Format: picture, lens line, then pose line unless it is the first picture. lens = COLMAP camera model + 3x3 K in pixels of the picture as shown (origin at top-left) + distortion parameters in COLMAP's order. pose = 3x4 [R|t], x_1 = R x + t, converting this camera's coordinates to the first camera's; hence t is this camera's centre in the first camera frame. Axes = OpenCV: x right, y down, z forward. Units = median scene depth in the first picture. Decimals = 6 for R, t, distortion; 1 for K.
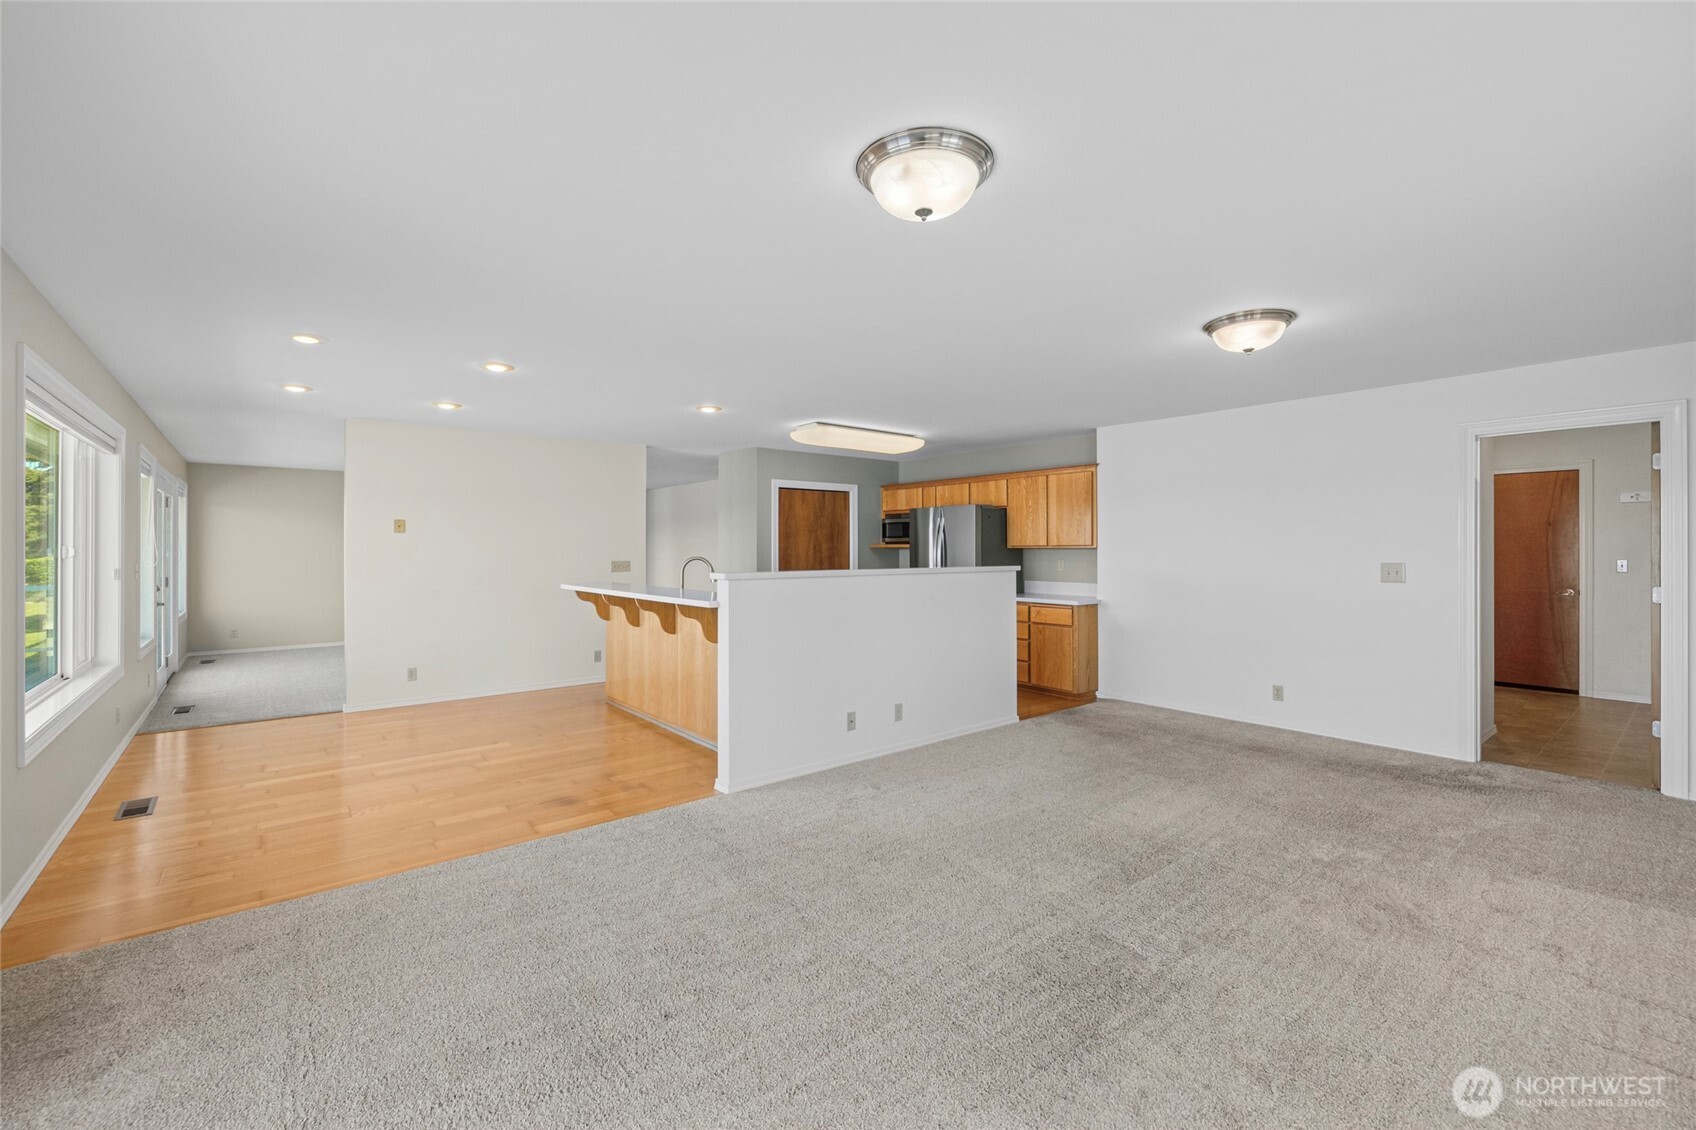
lens RADIAL K [[717.5, 0, 826.9], [0, 717.5, 547.4], [0, 0, 1]] dist [-0.000691, -0.000050]
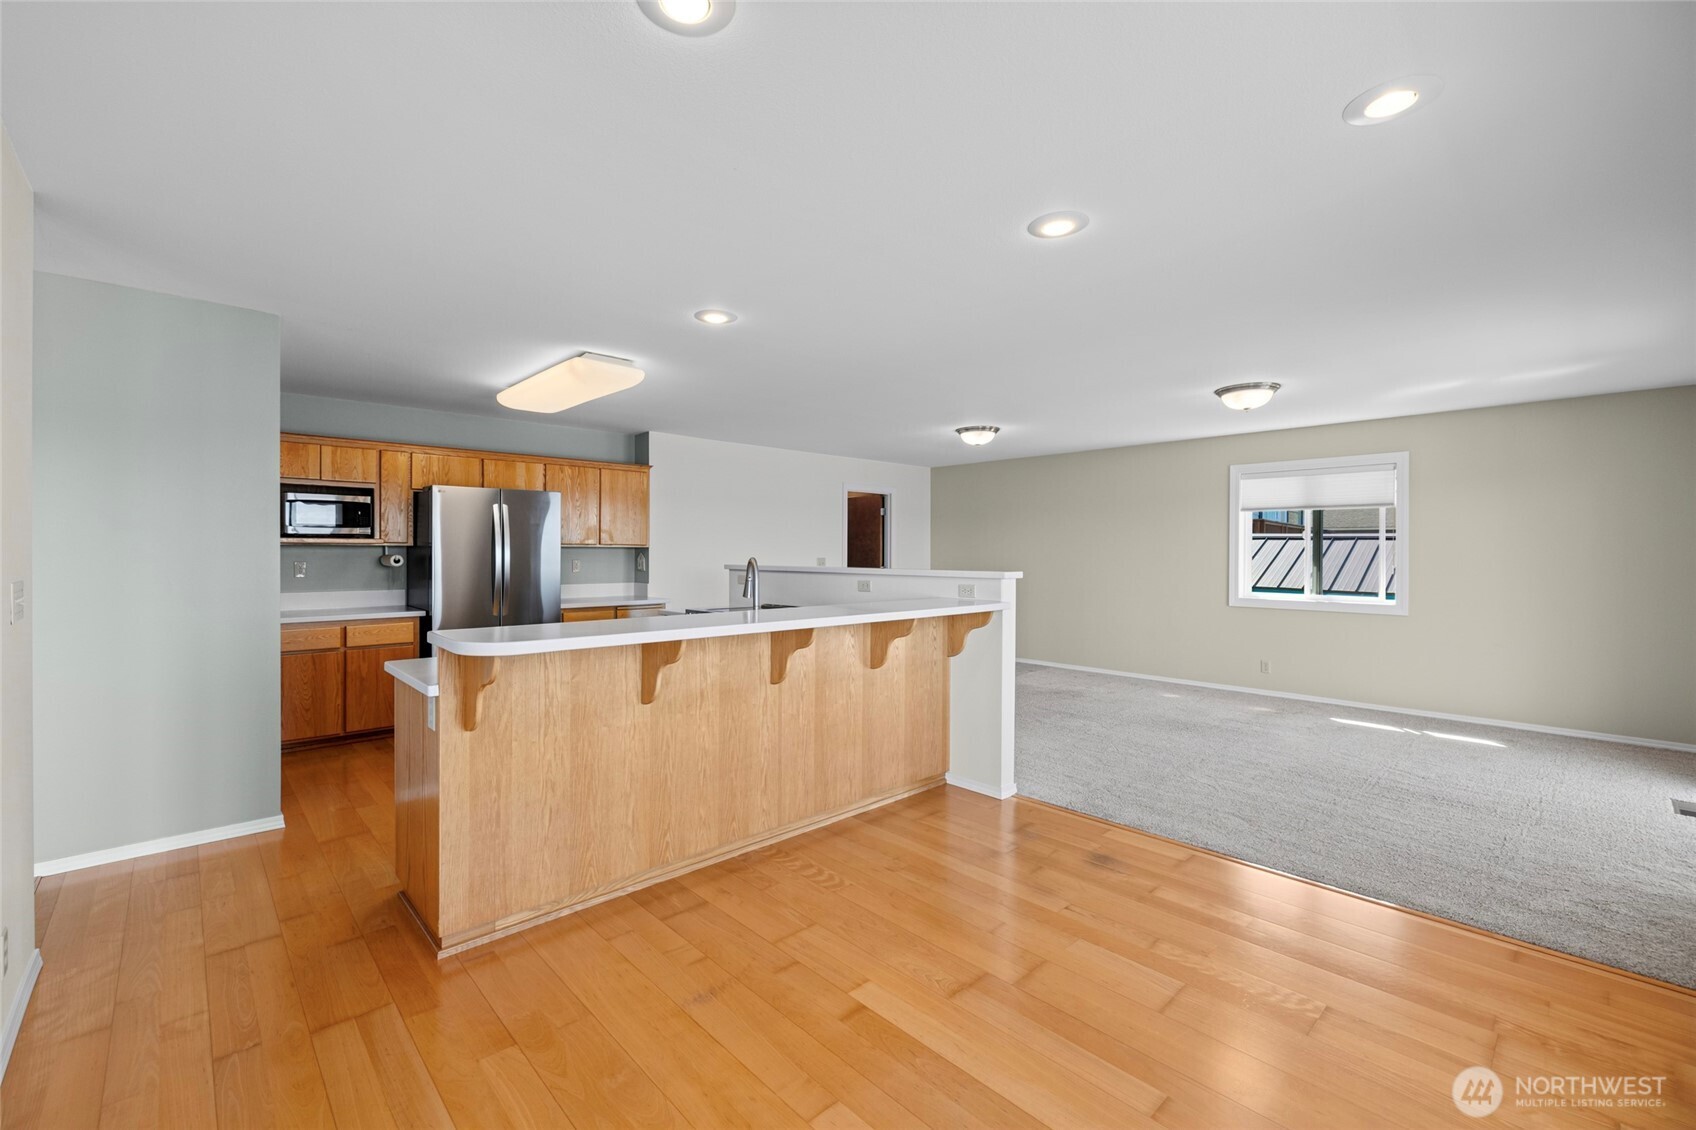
lens RADIAL K [[717.5, 0, 826.9], [0, 717.5, 547.4], [0, 0, 1]] dist [-0.000691, -0.000050]
pose [[-0.071197, -0.003785, 0.997455, -0.652724], [-0.002038, 0.999991, 0.003650, -0.001967], [-0.997460, -0.001773, -0.071204, 0.776161]]
